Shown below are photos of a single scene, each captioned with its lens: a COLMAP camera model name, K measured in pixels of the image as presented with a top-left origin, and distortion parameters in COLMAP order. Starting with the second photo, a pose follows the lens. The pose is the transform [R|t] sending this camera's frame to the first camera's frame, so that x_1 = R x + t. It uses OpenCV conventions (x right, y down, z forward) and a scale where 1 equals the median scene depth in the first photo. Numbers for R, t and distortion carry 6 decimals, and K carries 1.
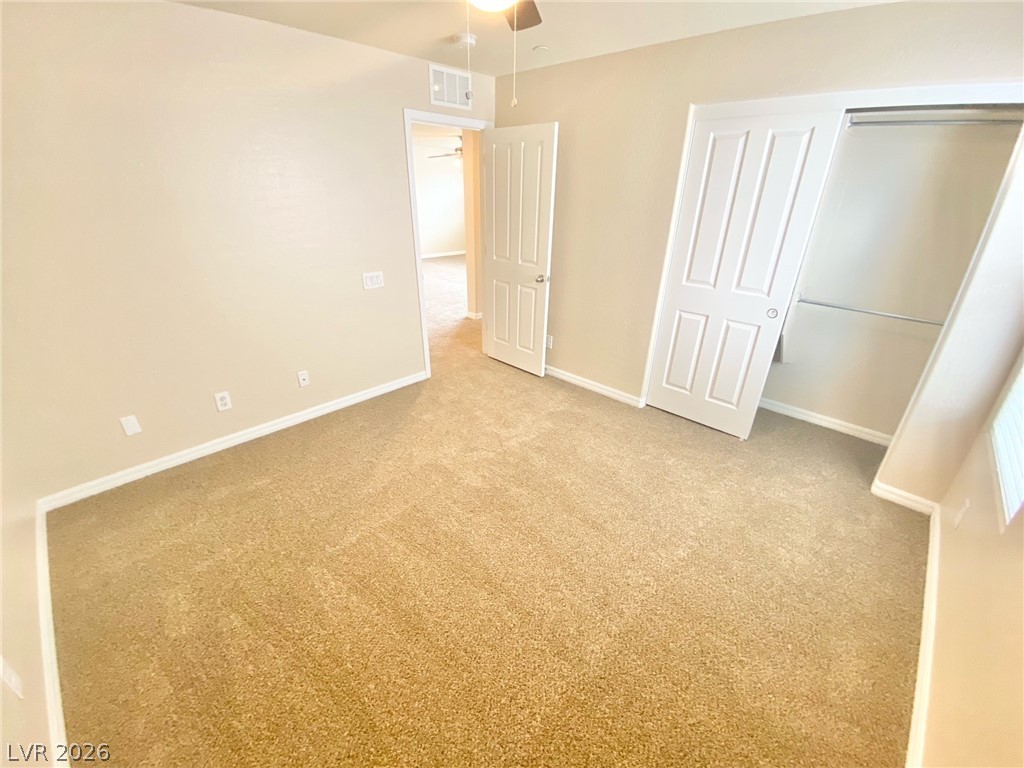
lens RADIAL K [[415.6, 0, 510.4], [0, 415.6, 382.0], [0, 0, 1]] dist [0.049291, -0.035713]
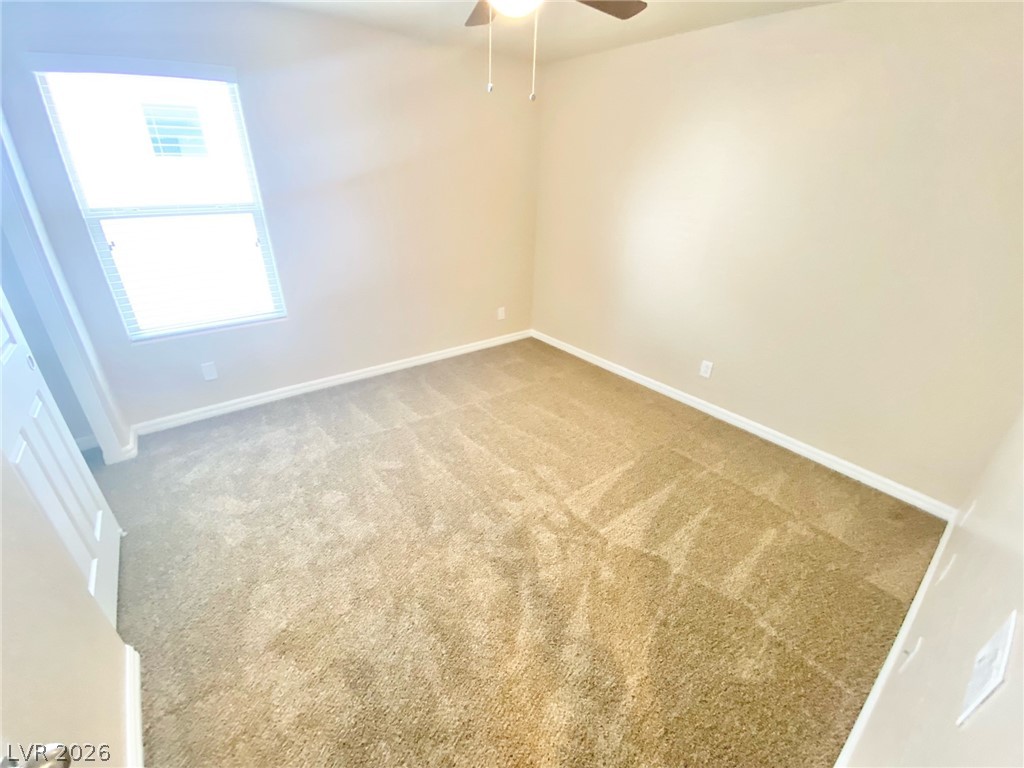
lens RADIAL K [[422.6, 0, 507.5], [0, 422.6, 382.0], [0, 0, 1]] dist [0.028988, -0.023051]
pose [[-0.988042, -0.103014, 0.114722, -0.108052], [0.024699, 0.628696, 0.777259, -0.488649], [-0.152194, 0.770798, -0.618634, 1.053883]]
